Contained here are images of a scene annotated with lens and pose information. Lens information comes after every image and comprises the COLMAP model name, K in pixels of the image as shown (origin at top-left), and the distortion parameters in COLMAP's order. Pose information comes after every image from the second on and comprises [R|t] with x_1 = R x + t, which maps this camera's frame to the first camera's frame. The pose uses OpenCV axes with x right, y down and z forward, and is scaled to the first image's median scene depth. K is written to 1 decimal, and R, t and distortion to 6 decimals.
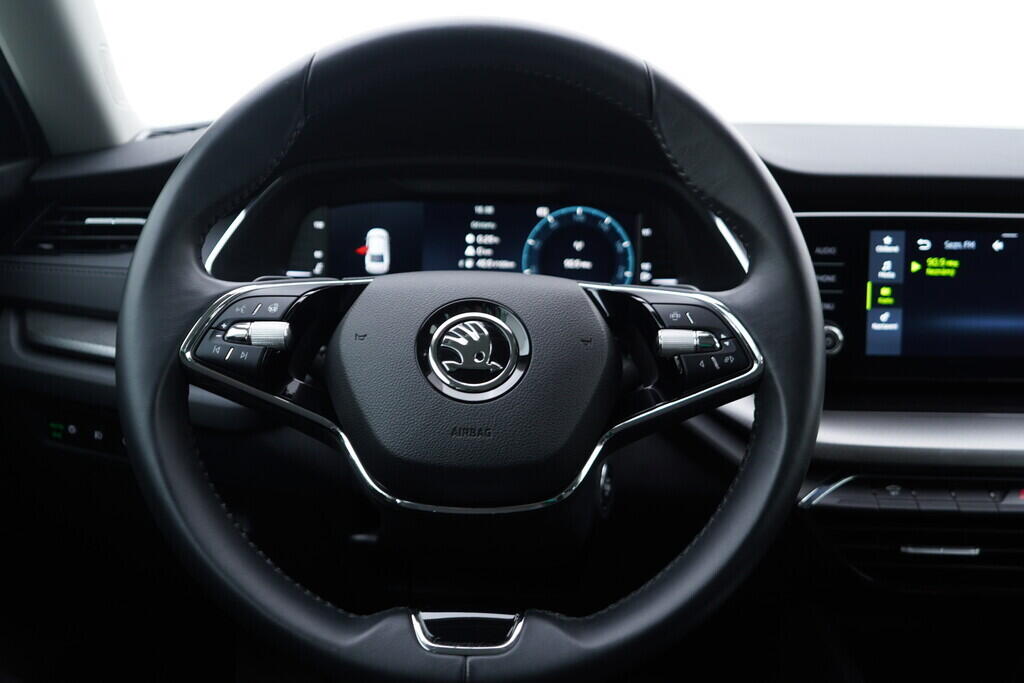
lens RADIAL K [[1045.5, 0, 513.4], [0, 1045.5, 343.0], [0, 0, 1]] dist [0.001269, 0.000000]
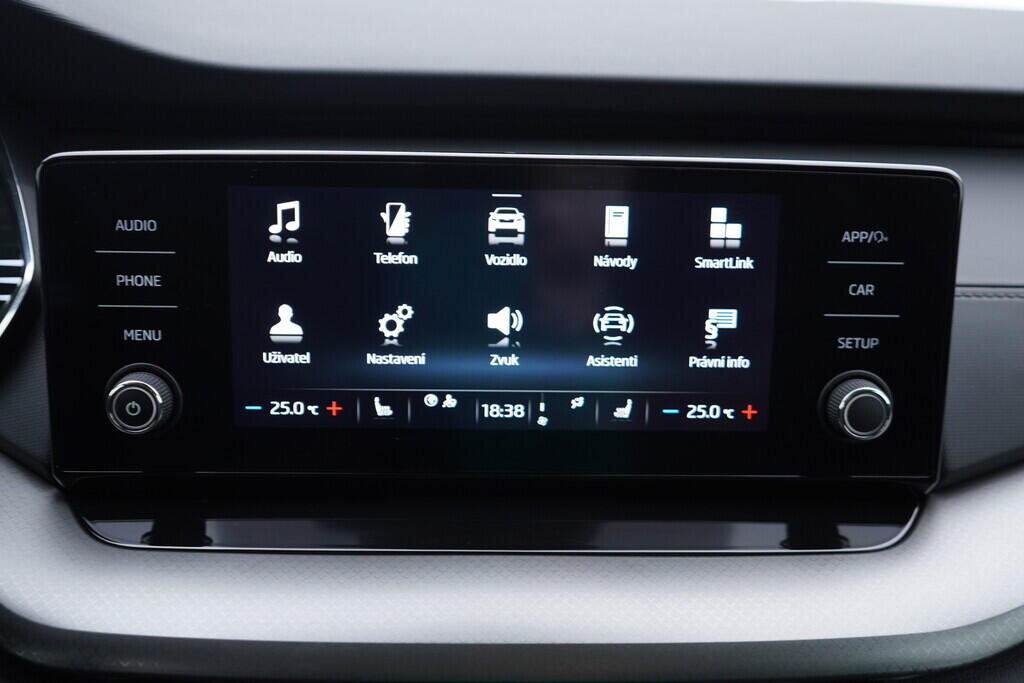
lens RADIAL K [[1045.5, 0, 511.4], [0, 1045.5, 335.0], [0, 0, 1]] dist [0.001269, 0.000000]
pose [[0.999807, 0.001269, 0.019595, 0.466650], [-0.003221, 0.994992, 0.099903, -0.086462], [-0.019370, -0.099946, 0.994804, 0.492151]]
